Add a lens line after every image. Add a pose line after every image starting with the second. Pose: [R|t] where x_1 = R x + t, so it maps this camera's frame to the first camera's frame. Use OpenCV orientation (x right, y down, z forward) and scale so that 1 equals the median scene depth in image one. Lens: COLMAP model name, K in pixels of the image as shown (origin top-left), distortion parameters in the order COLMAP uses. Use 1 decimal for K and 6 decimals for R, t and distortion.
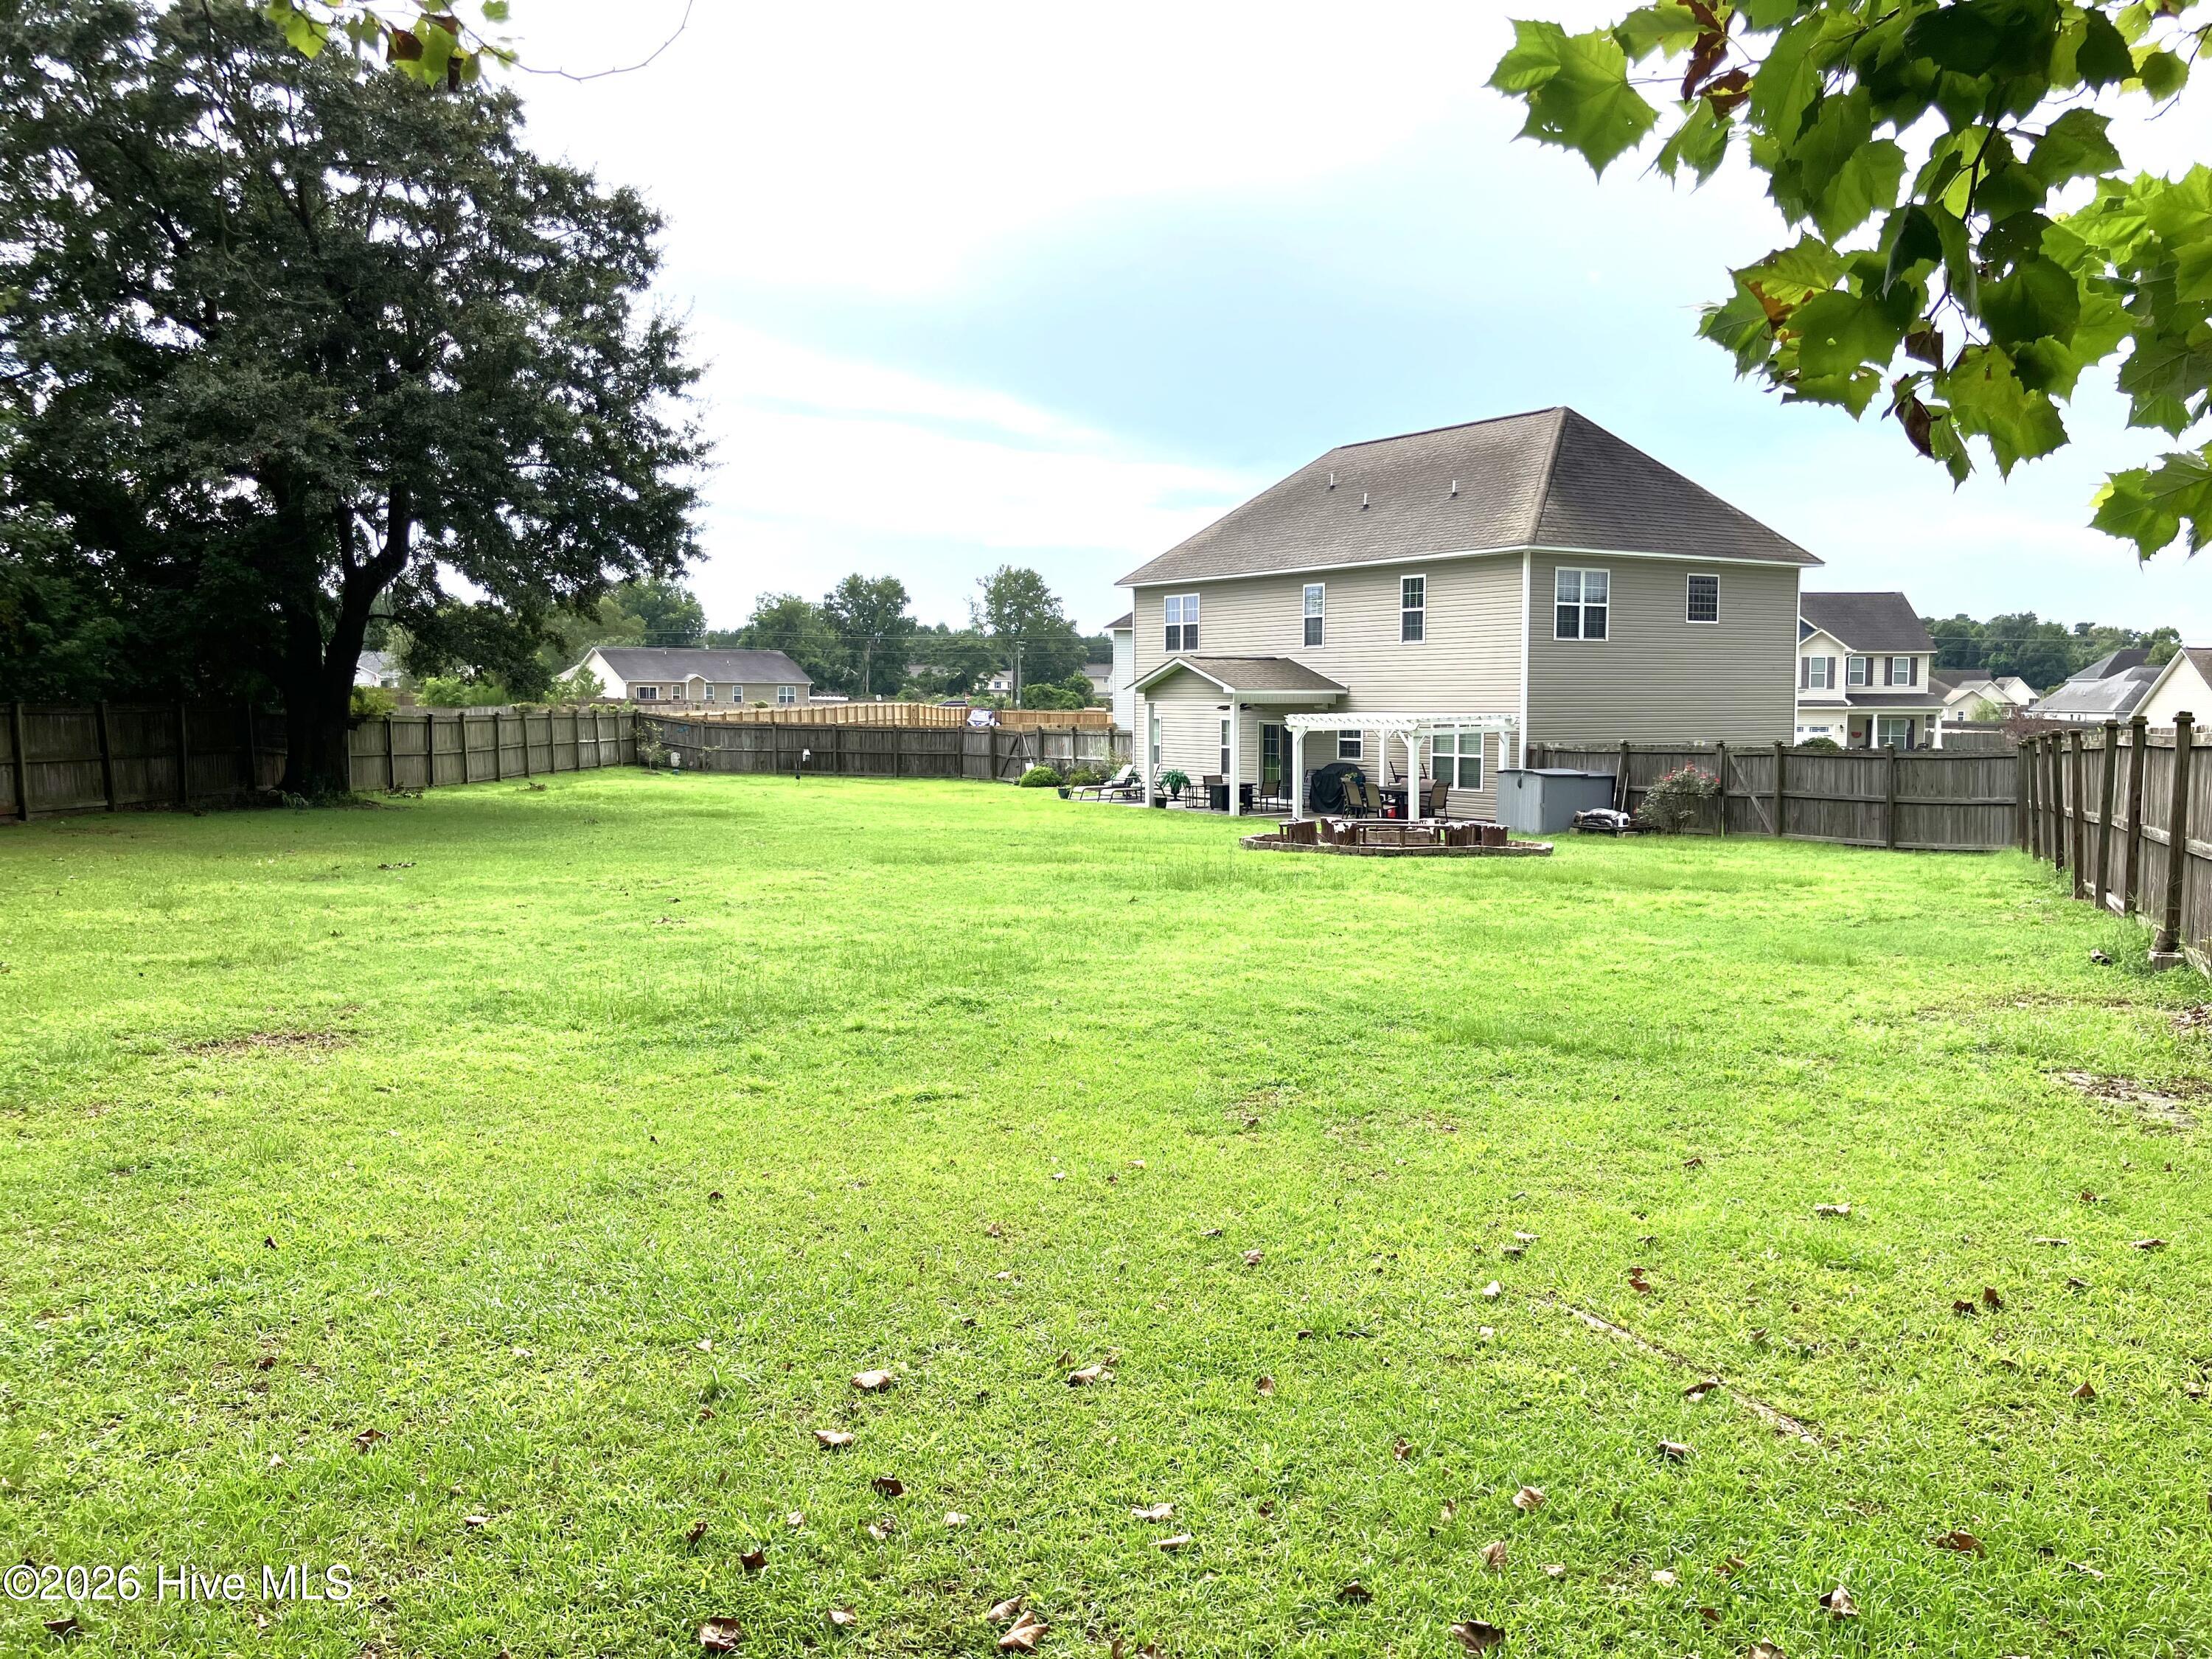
lens RADIAL K [[1854.3, 0, 1118.0], [0, 1854.3, 821.6], [0, 0, 1]] dist [-0.003744, -0.000745]
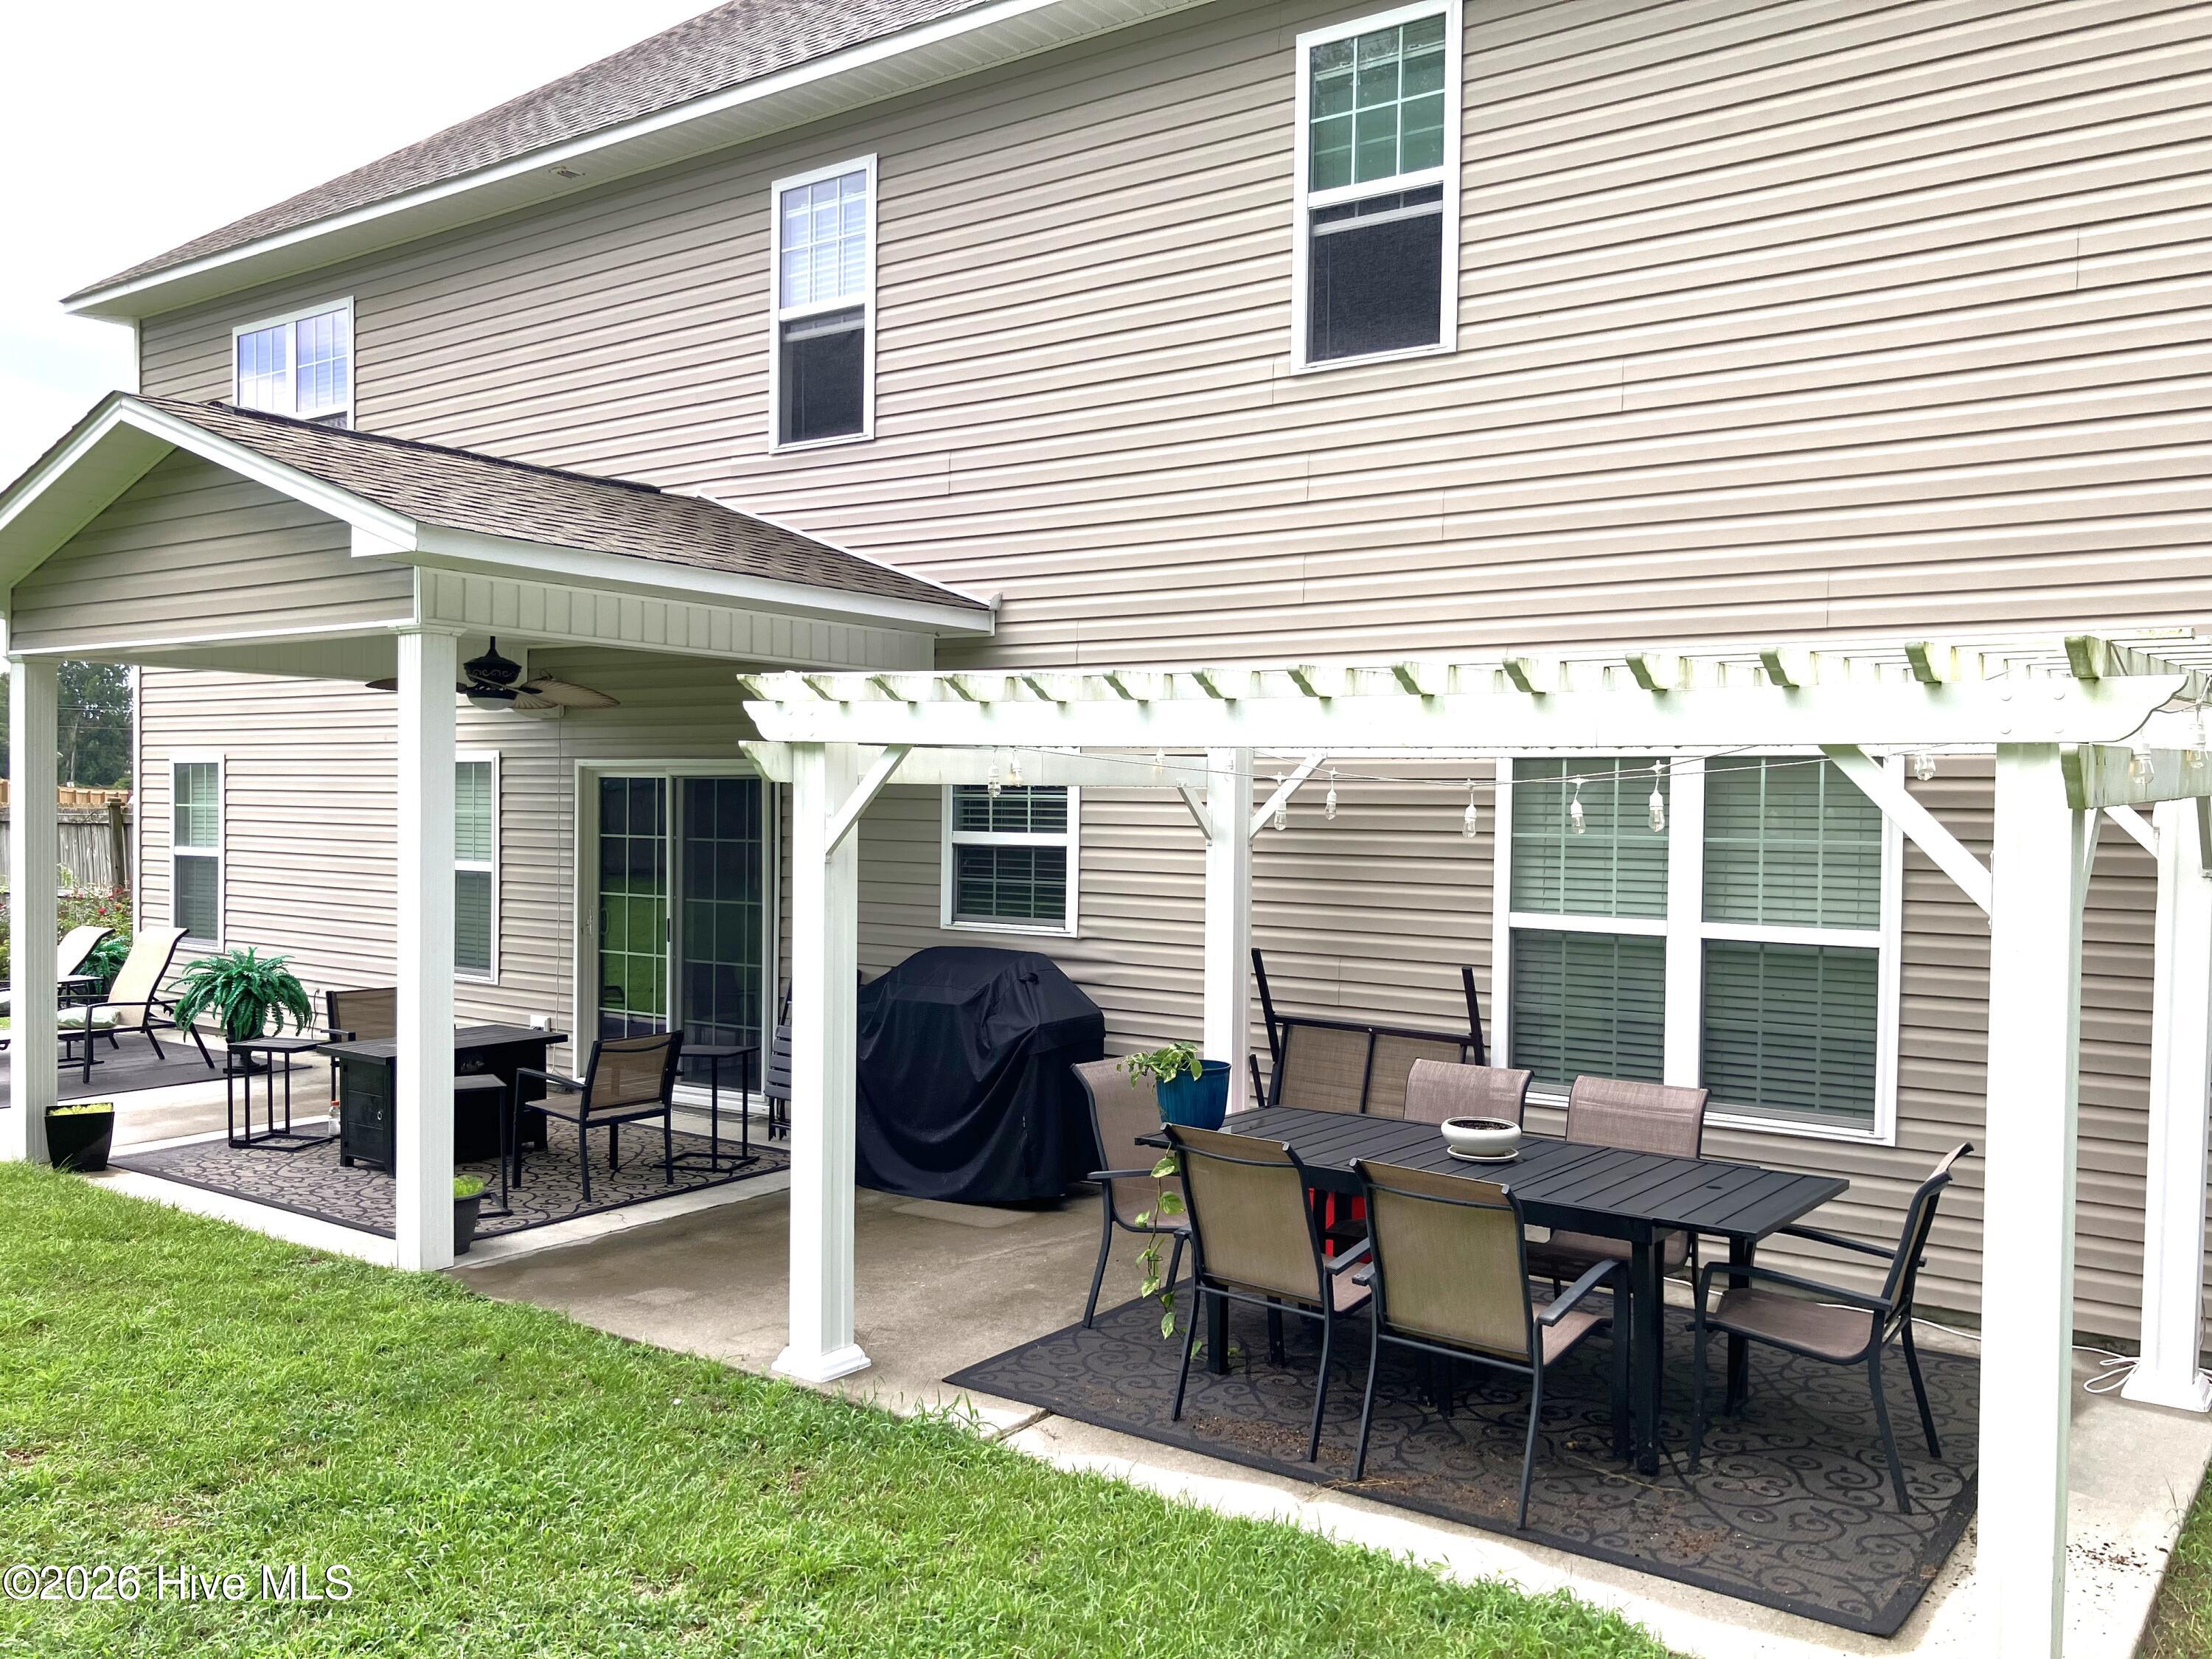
lens RADIAL K [[1821.7, 0, 1107.1], [0, 1821.7, 770.7], [0, 0, 1]] dist [0.137555, -0.401267]
pose [[0.937775, 0.022360, 0.346524, 0.064175], [0.007931, 0.996285, -0.085749, -0.034905], [-0.347154, 0.083162, 0.934114, 0.825005]]
